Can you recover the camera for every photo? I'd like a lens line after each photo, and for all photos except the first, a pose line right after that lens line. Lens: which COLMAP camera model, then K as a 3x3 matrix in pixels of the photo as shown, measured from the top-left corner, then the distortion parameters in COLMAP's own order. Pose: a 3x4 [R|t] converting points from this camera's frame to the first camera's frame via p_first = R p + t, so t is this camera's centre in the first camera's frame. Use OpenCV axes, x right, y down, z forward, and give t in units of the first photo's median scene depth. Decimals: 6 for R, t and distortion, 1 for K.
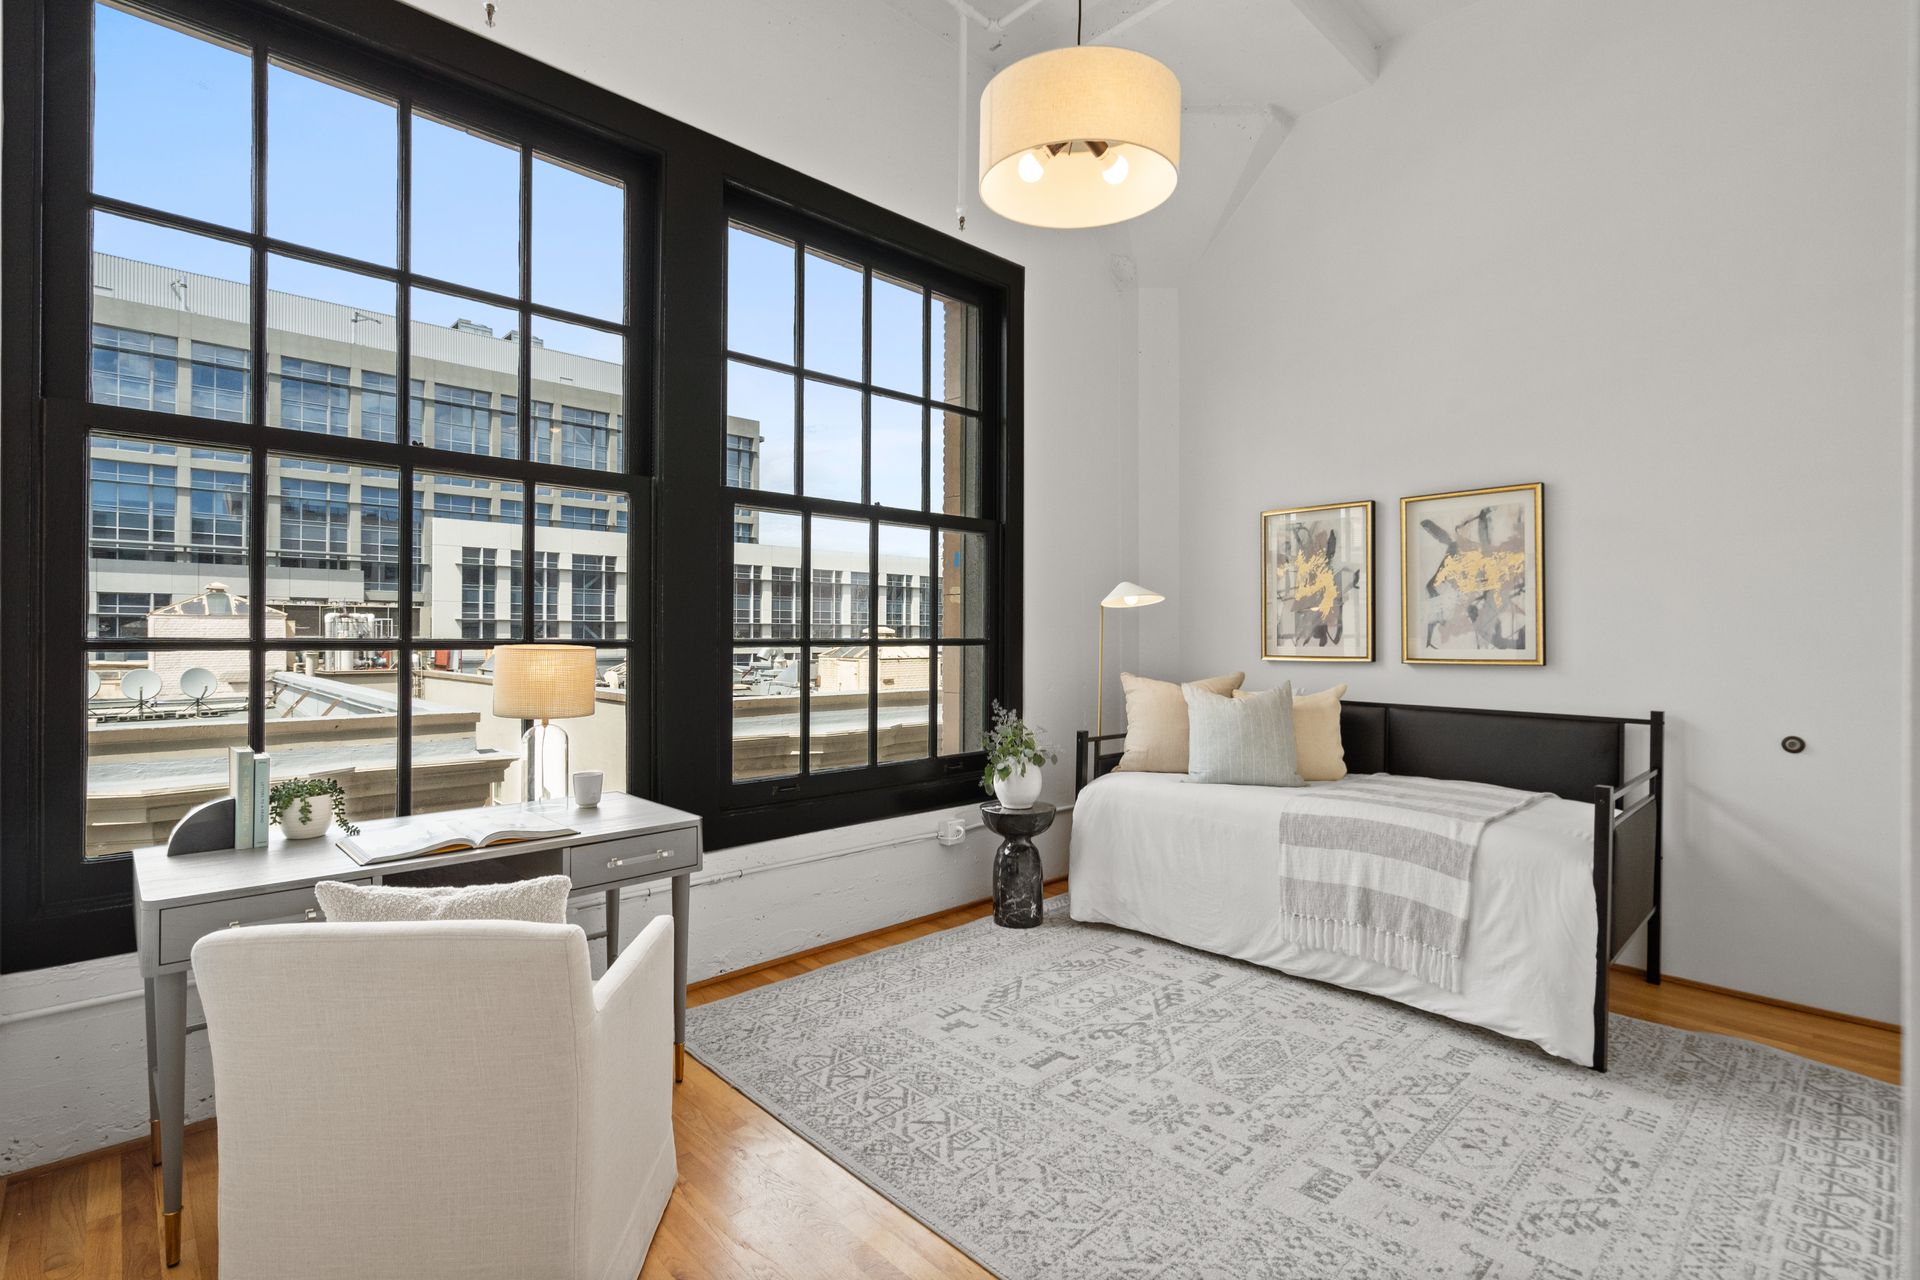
lens RADIAL K [[886.5, 0, 950.5], [0, 886.5, 639.4], [0, 0, 1]] dist [-0.000632, 0.000134]
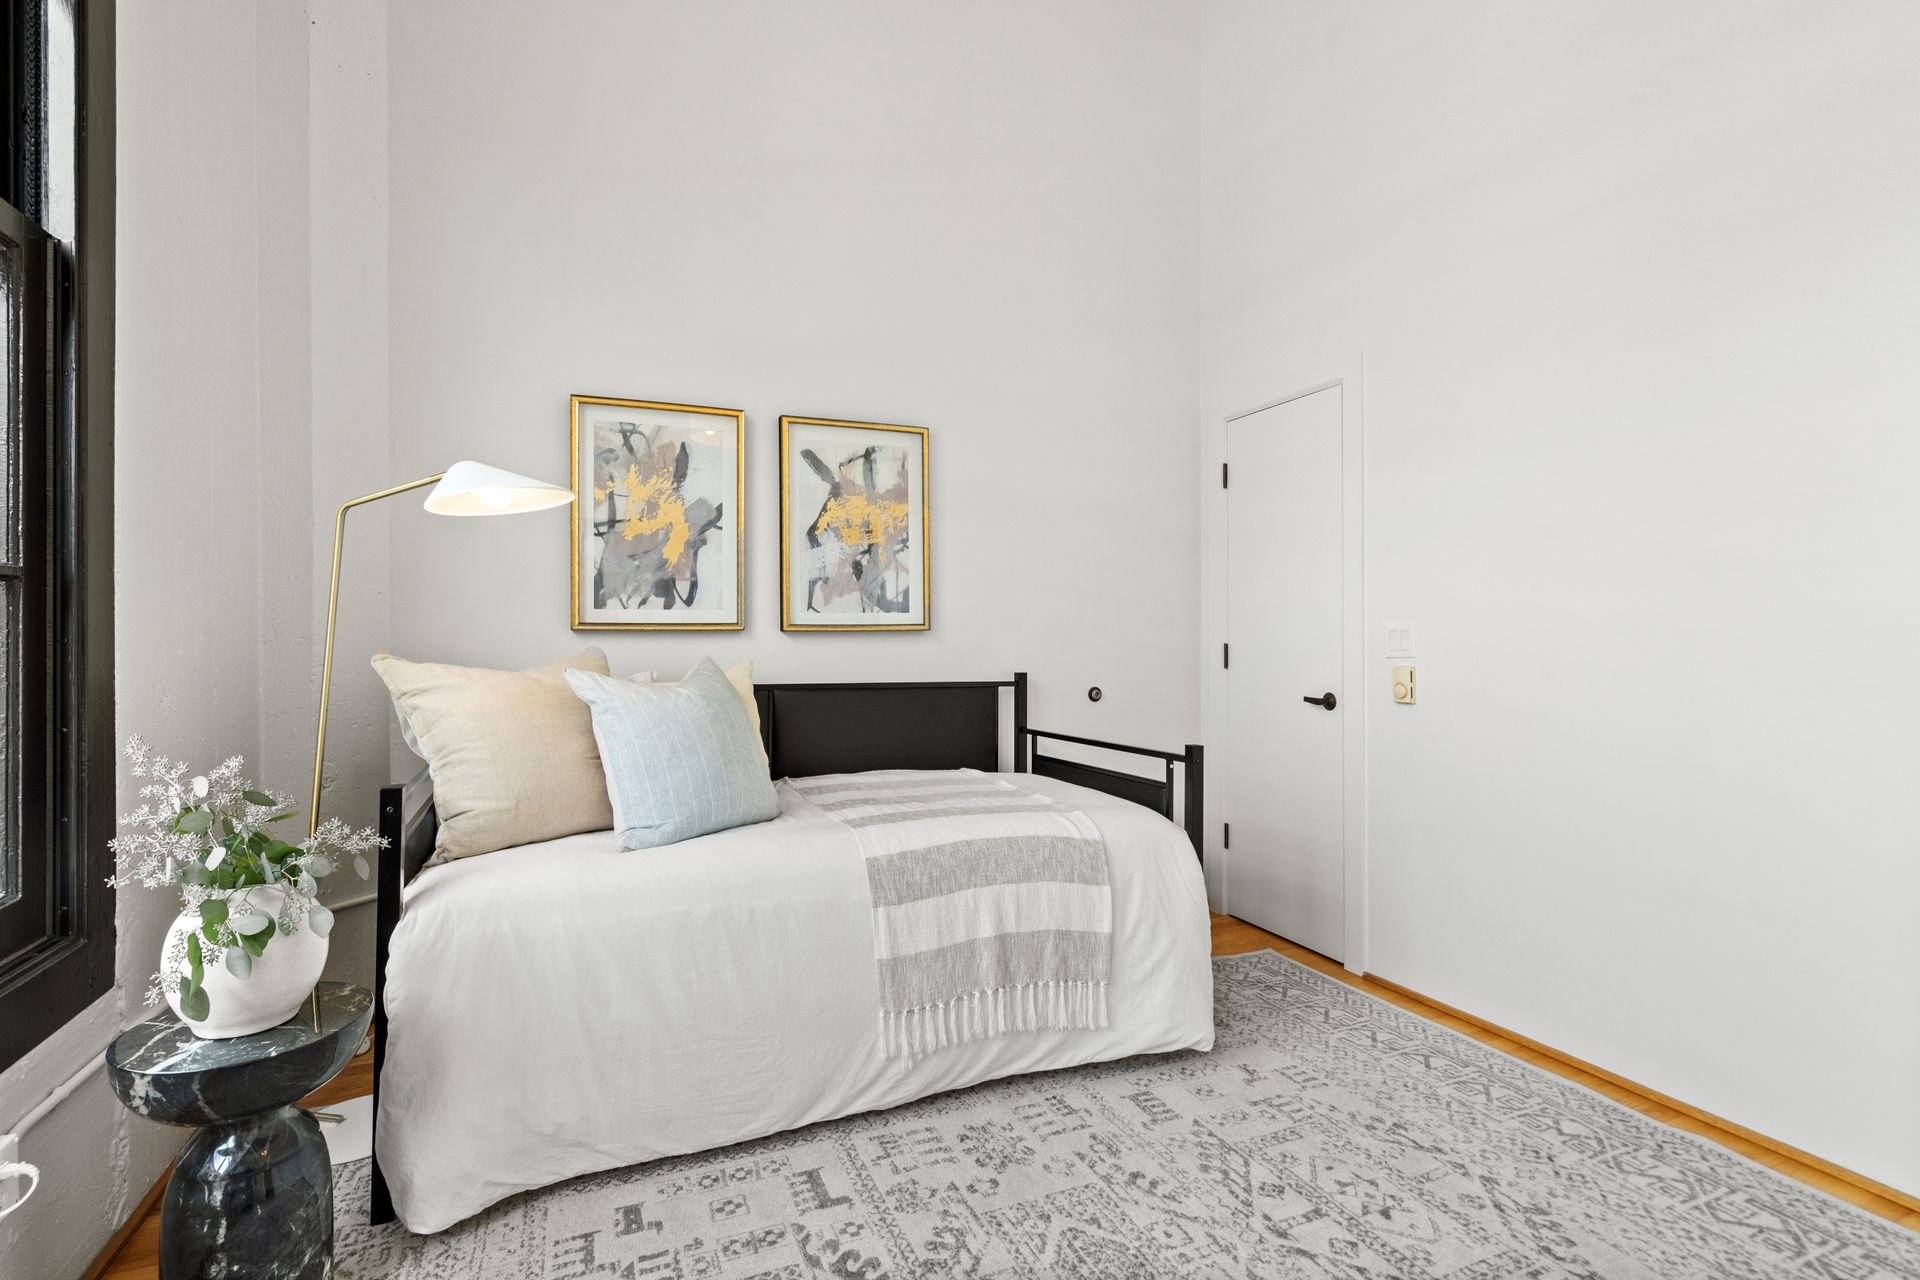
lens RADIAL K [[886.5, 0, 950.5], [0, 886.5, 639.4], [0, 0, 1]] dist [-0.000632, 0.000134]
pose [[0.354444, -0.008776, 0.935036, -0.188096], [0.002901, 0.999961, 0.008286, 0.033732], [-0.935073, -0.000224, 0.354456, 0.705431]]
